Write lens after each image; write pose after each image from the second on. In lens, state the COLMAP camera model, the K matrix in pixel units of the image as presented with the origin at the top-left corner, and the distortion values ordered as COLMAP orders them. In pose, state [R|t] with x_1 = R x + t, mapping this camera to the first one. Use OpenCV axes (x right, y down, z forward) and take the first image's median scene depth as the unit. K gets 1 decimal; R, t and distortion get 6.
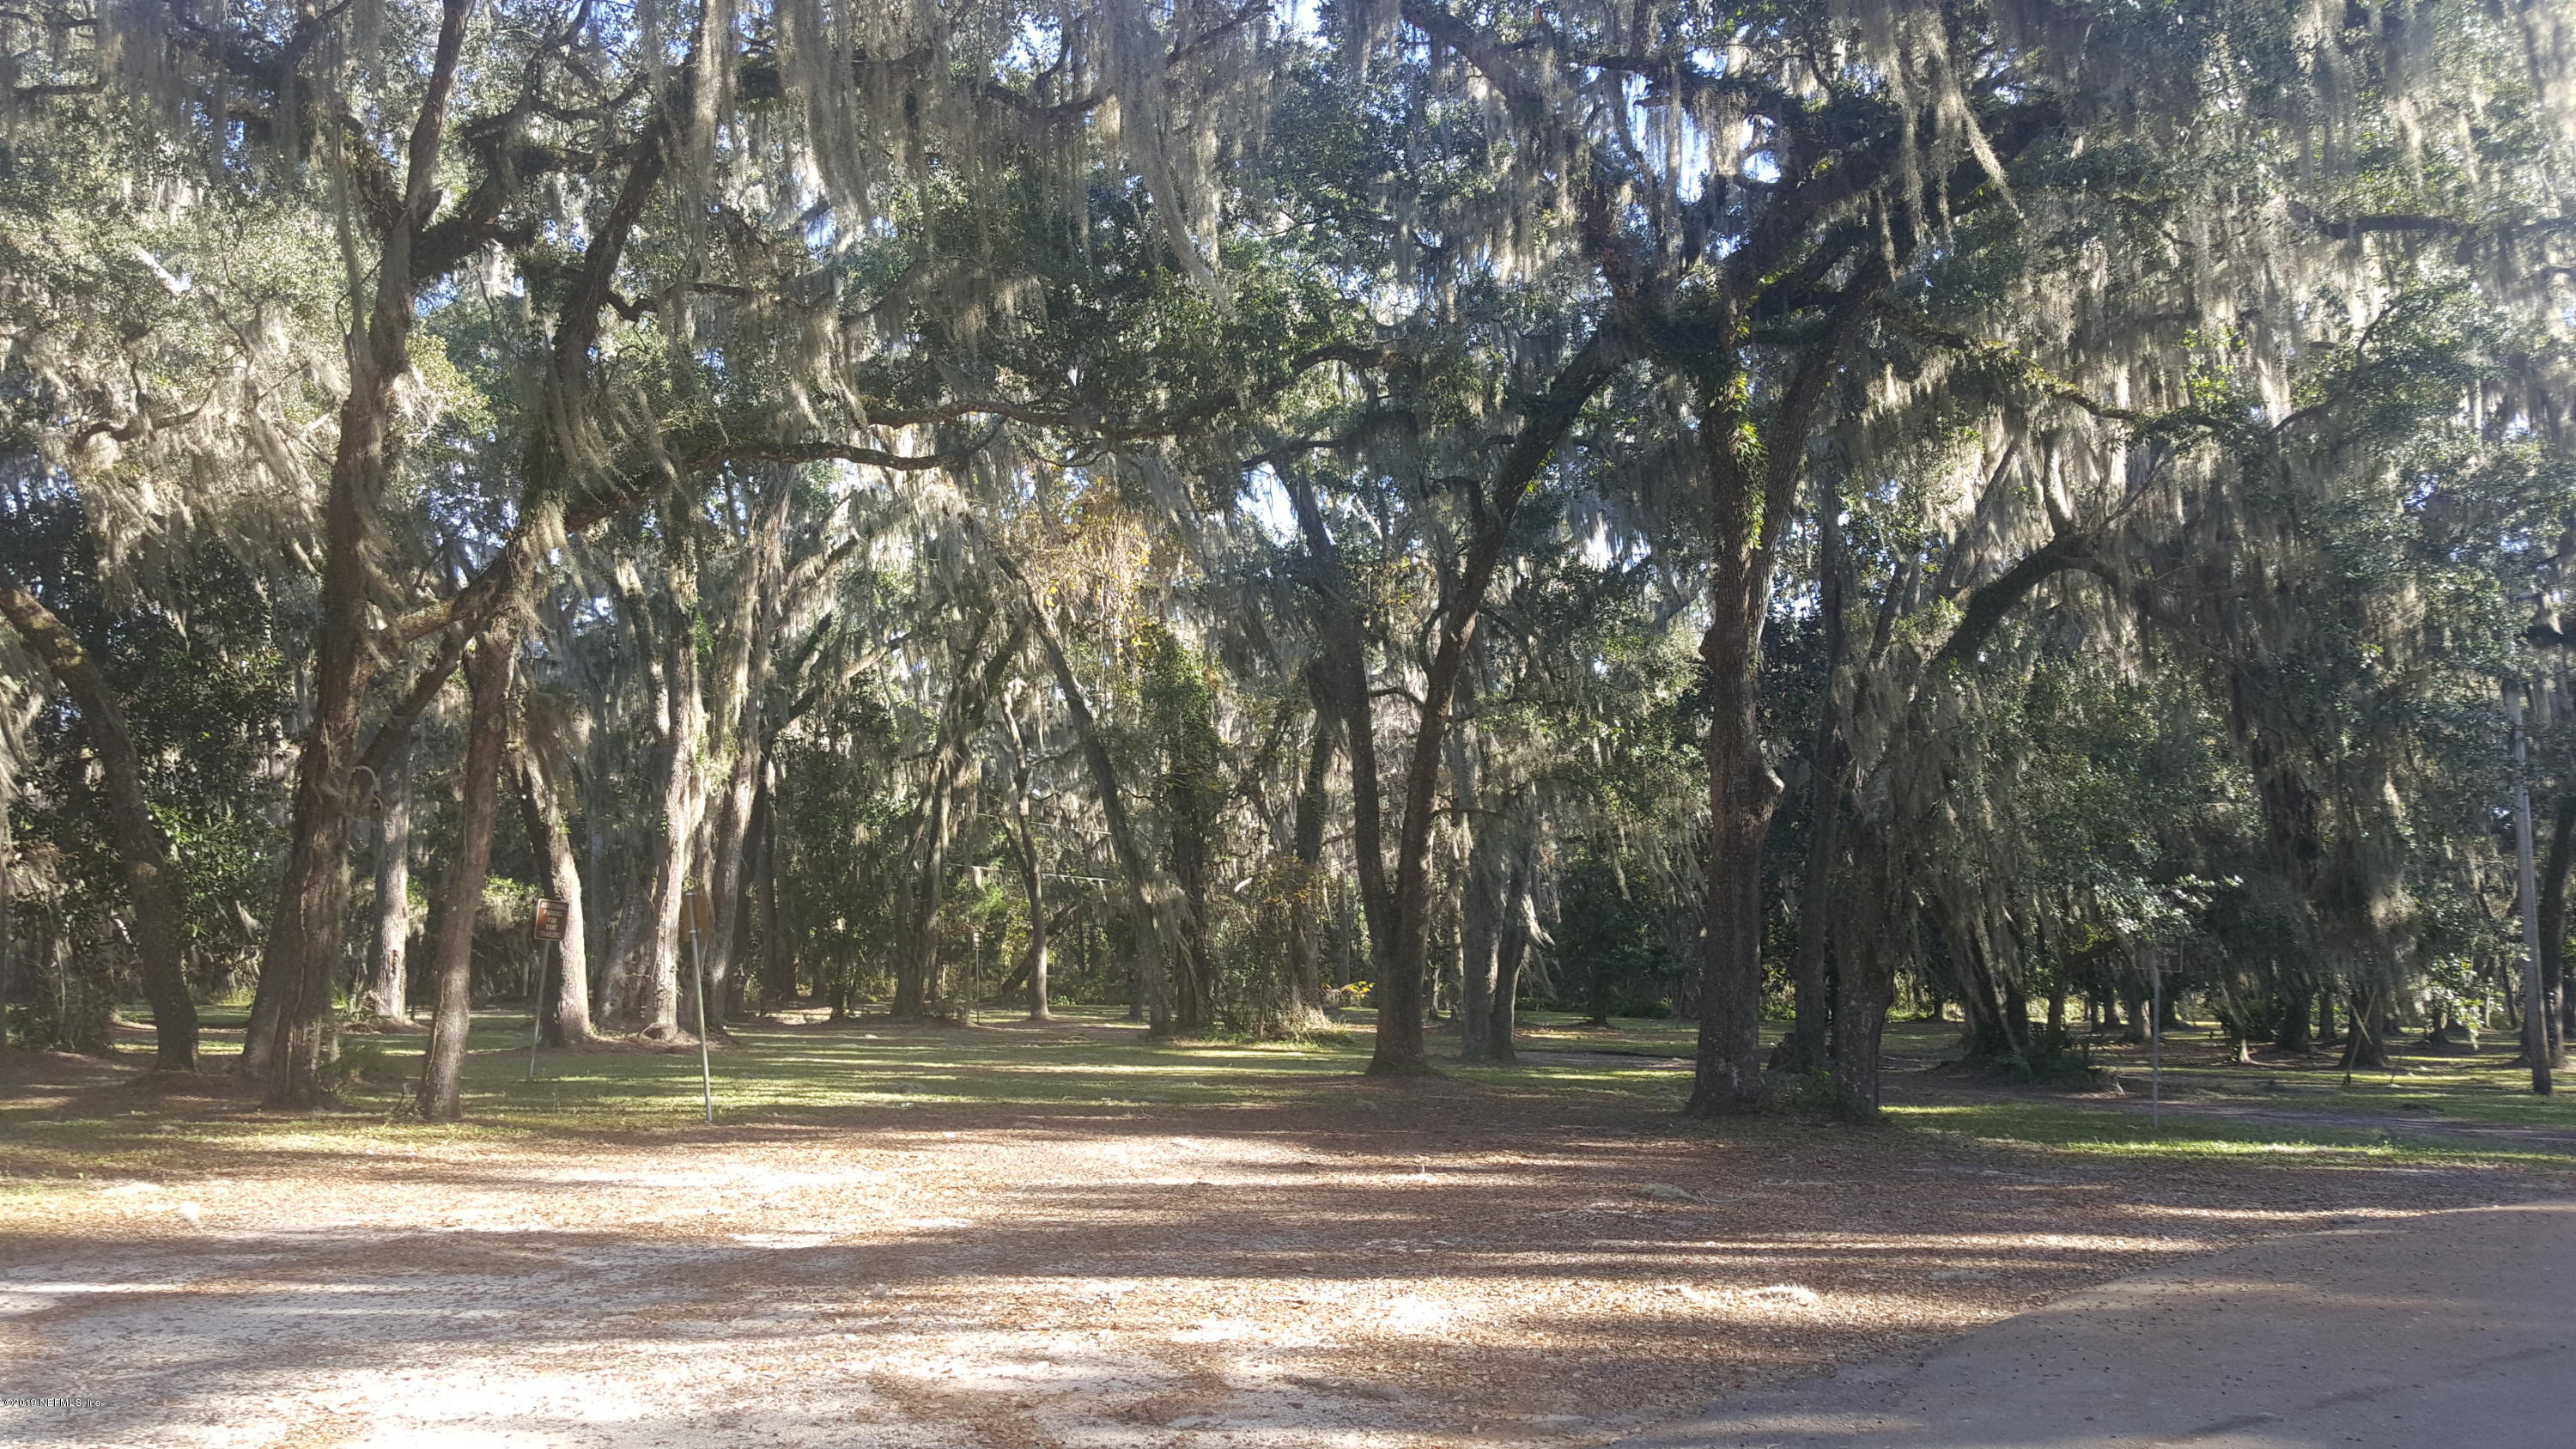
lens RADIAL K [[2188.2, 0, 1293.8], [0, 2188.2, 693.4], [0, 0, 1]] dist [0.096076, -0.203019]
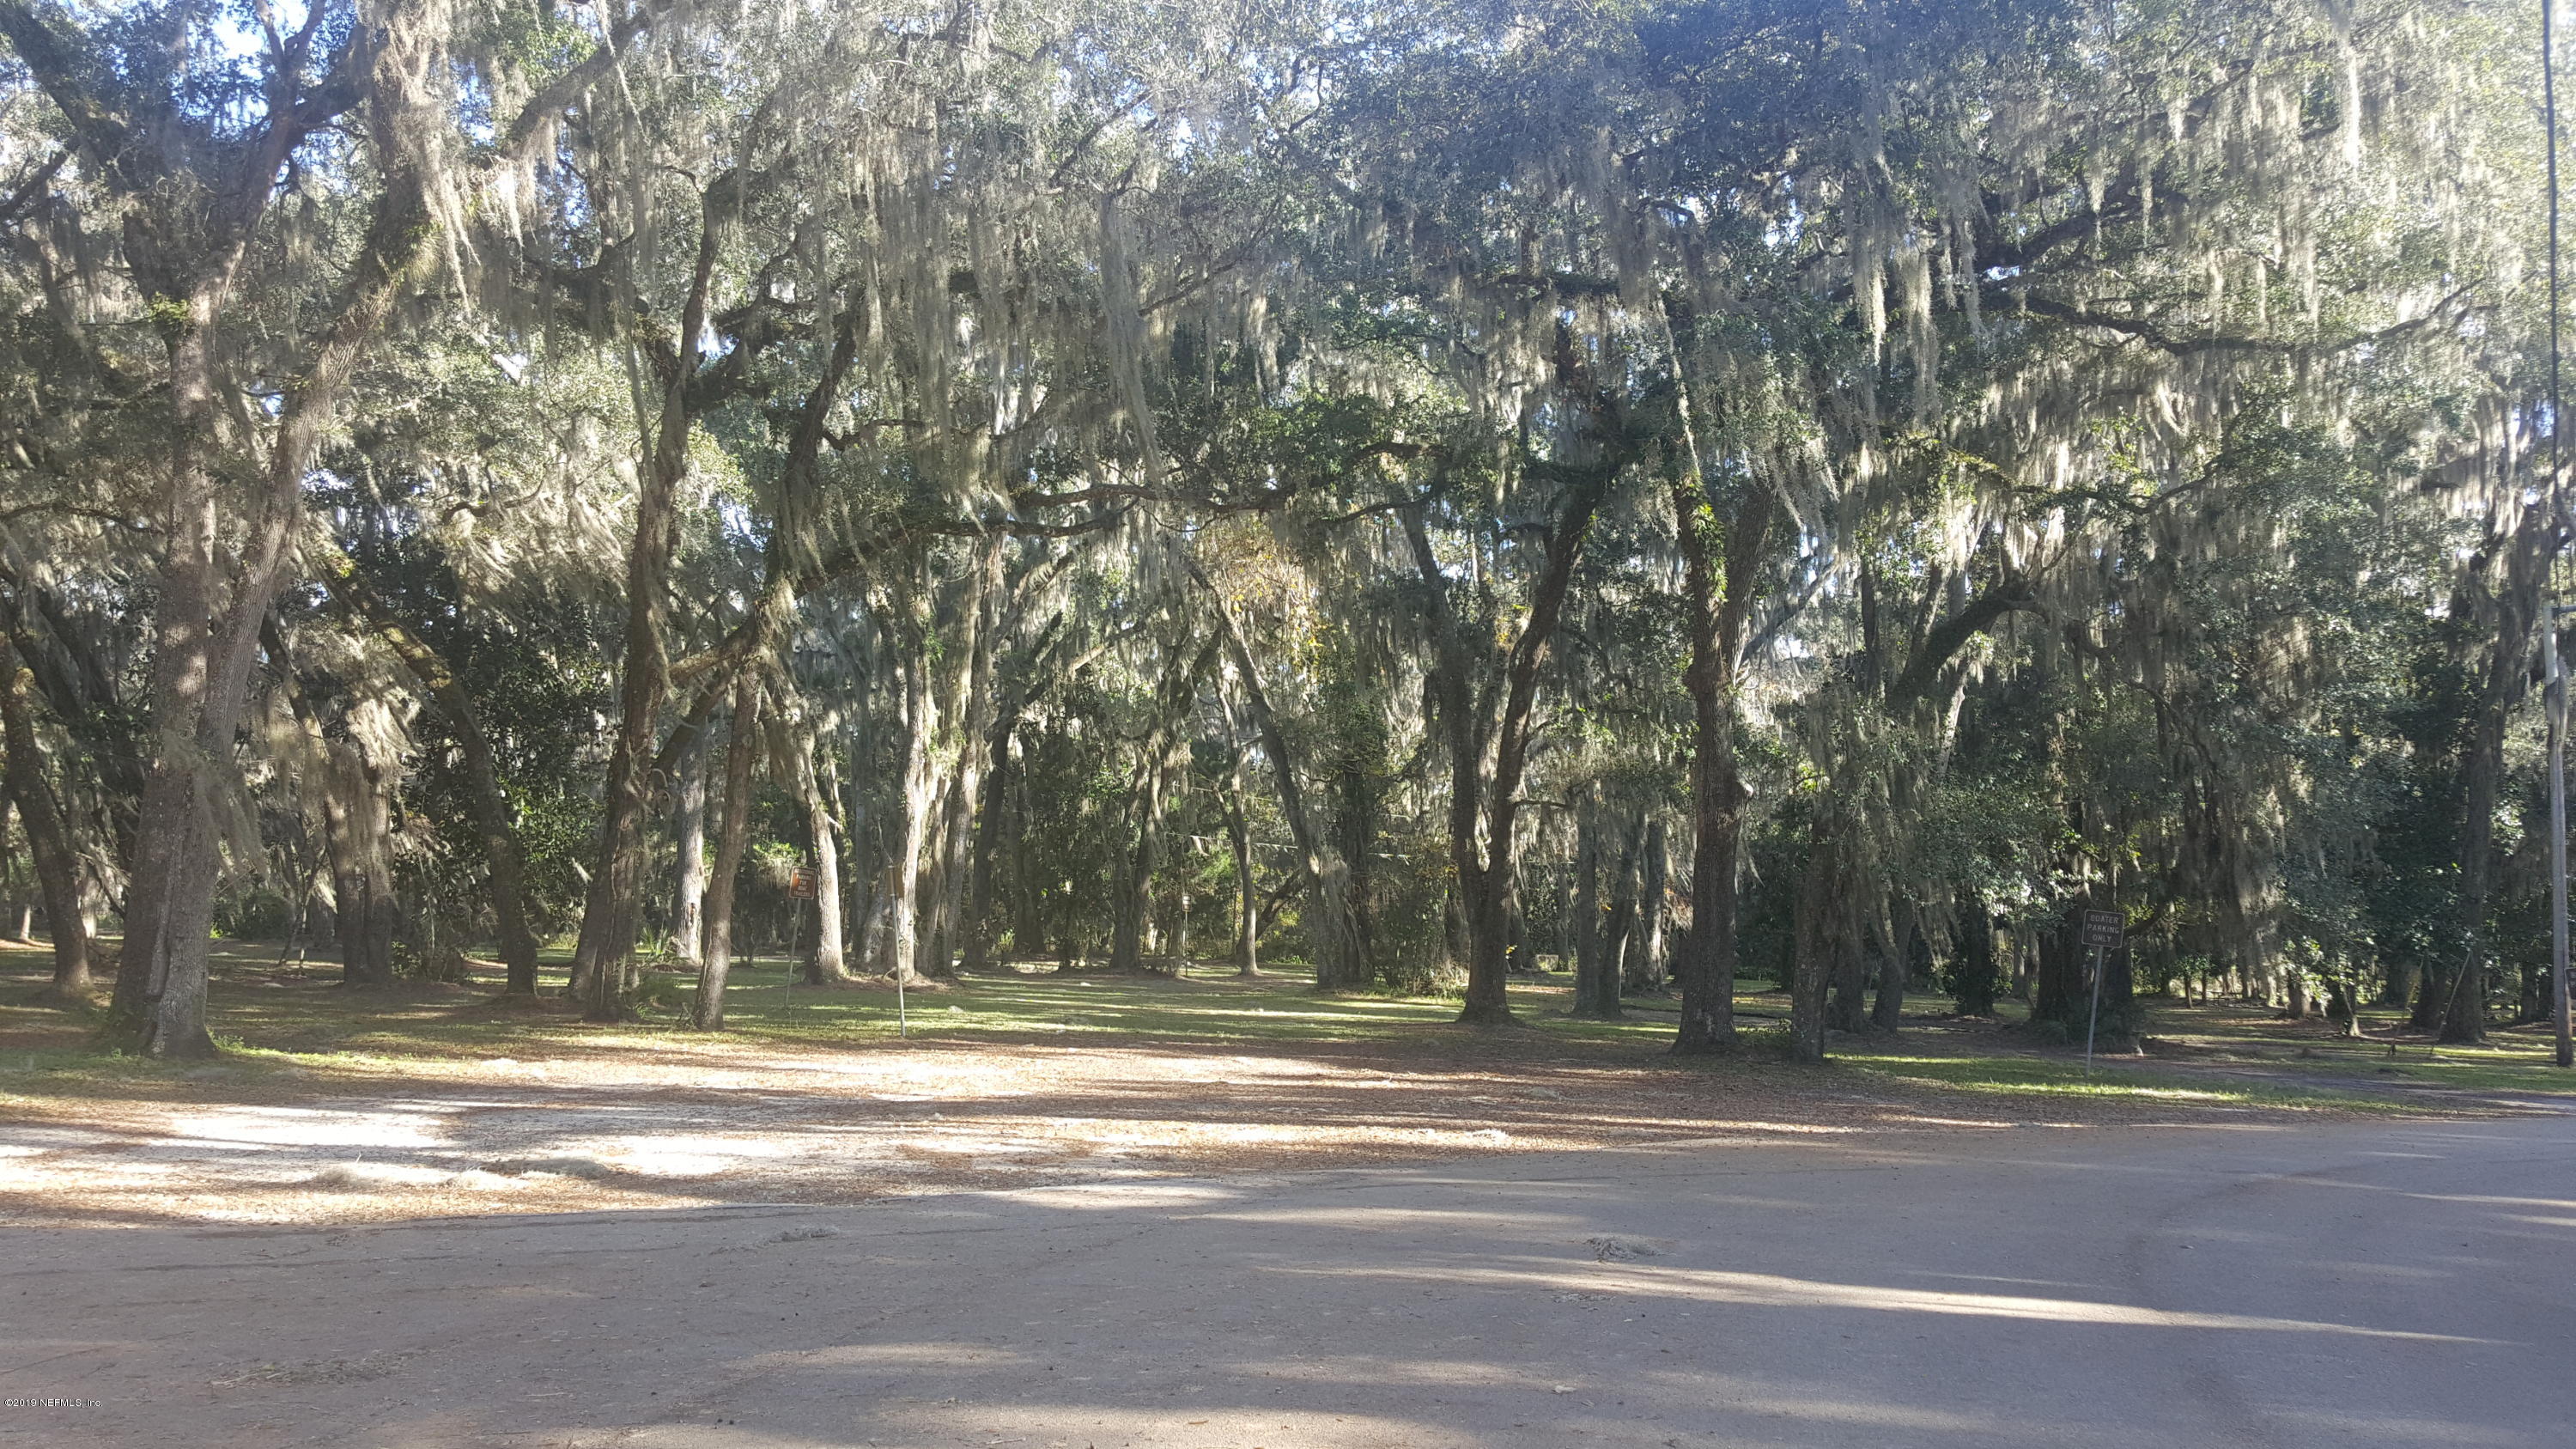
lens RADIAL K [[2186.0, 0, 1288.0], [0, 2186.0, 724.5], [0, 0, 1]] dist [0.099038, -0.206701]
pose [[0.991820, 0.005698, -0.127514, 0.074261], [-0.001823, 0.999533, 0.030489, -0.020009], [0.127628, -0.030008, 0.991368, -0.156337]]
